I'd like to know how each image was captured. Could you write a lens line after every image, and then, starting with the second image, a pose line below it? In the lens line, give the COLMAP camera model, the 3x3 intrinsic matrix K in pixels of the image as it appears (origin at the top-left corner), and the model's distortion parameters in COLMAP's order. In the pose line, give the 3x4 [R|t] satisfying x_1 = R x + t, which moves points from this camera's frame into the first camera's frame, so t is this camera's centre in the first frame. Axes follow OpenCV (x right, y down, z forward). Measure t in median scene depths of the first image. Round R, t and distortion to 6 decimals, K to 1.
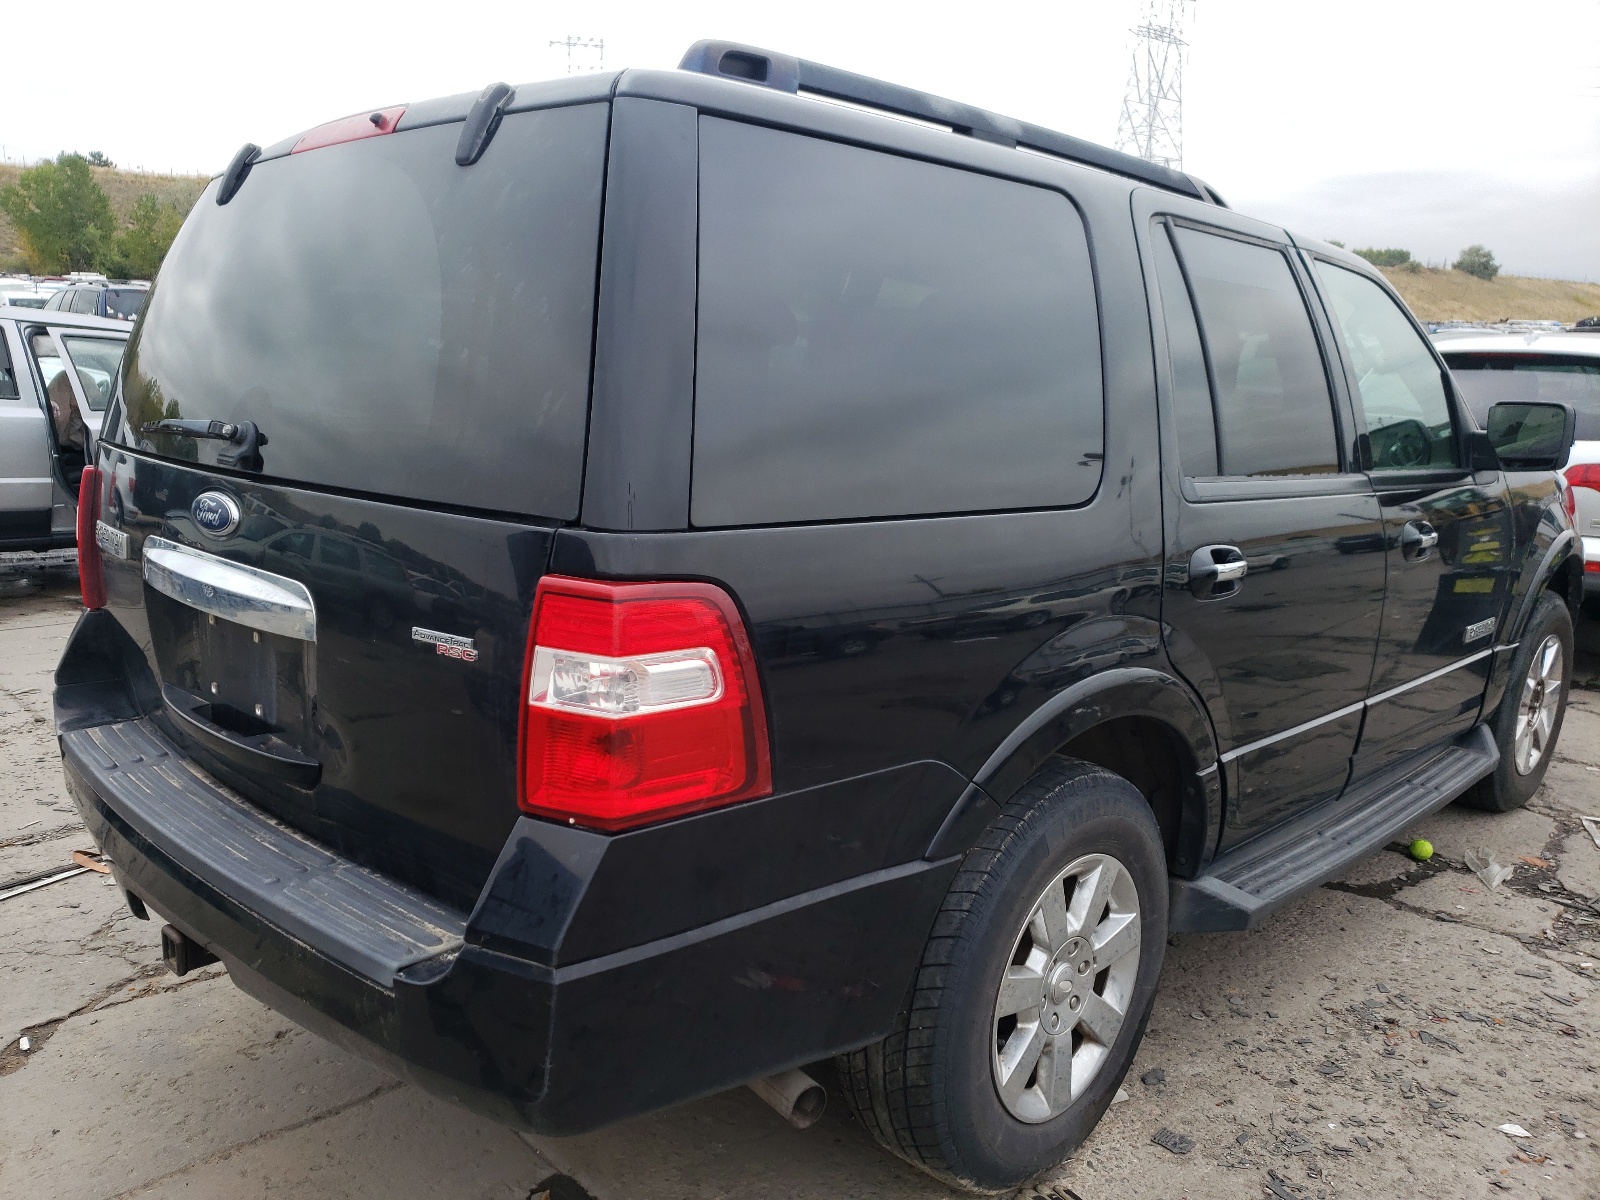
lens RADIAL K [[1216.9, 0, 800.0], [0, 1216.9, 600.0], [0, 0, 1]] dist [0.001034, 0.000572]
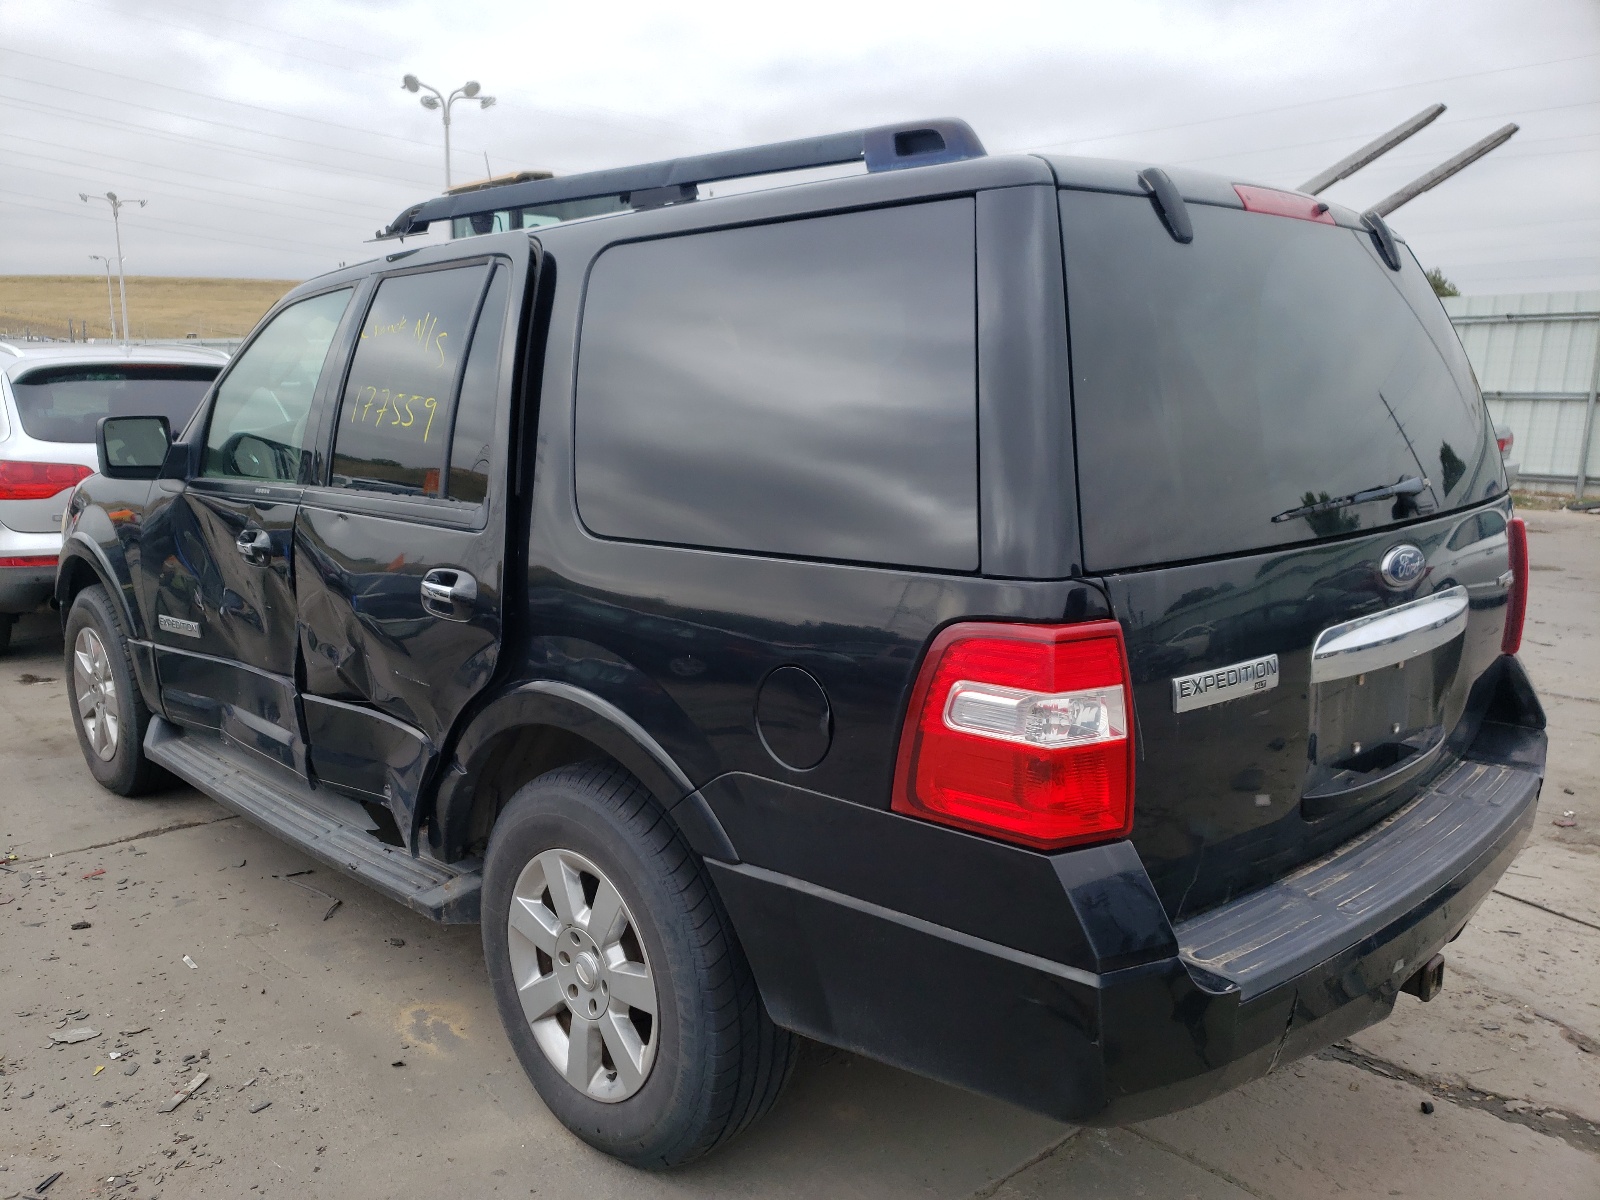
lens RADIAL K [[1216.9, 0, 800.0], [0, 1216.9, 600.0], [0, 0, 1]] dist [0.001034, 0.000572]
pose [[-0.115069, -0.055002, 0.991834, -1.293369], [0.123777, 0.989890, 0.069254, -0.145129], [-0.985616, 0.130735, -0.107098, 1.430273]]
